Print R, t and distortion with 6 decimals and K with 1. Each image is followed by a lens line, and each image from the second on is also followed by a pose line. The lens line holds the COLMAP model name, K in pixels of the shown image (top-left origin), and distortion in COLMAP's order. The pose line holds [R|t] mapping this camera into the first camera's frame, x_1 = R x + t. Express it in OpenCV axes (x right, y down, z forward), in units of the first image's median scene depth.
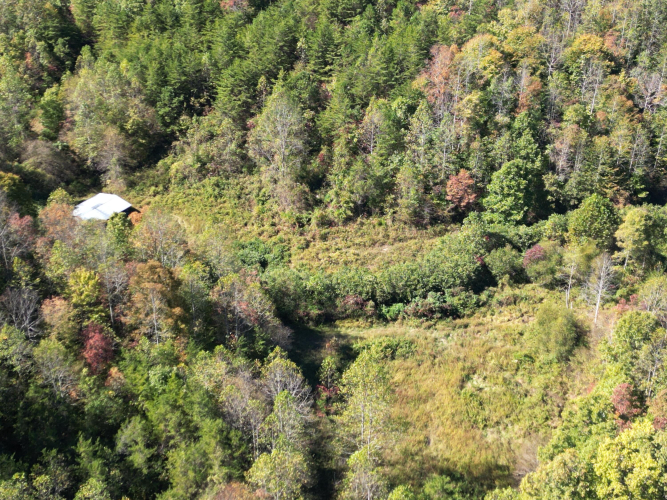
lens RADIAL K [[922.7, 0, 333.5], [0, 922.7, 250.0], [0, 0, 1]] dist [0.213367, -0.607885]
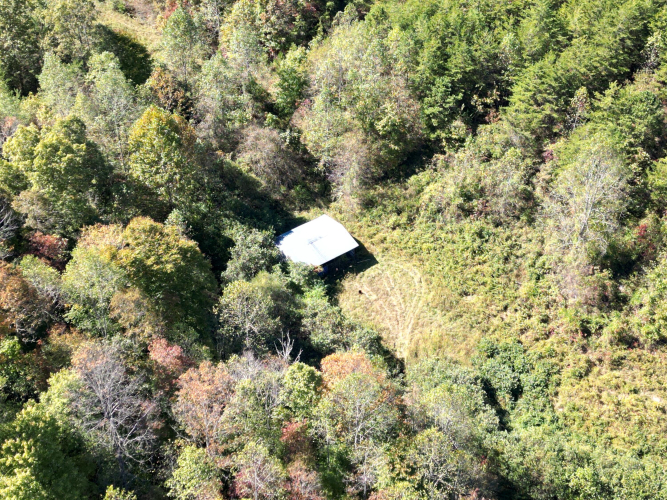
lens RADIAL K [[922.7, 0, 333.5], [0, 922.7, 250.0], [0, 0, 1]] dist [0.213367, -0.607885]
pose [[0.938174, 0.233618, -0.255445, -0.045292], [-0.182108, 0.960650, 0.209735, -0.184753], [0.294391, -0.150249, 0.943800, 0.286765]]
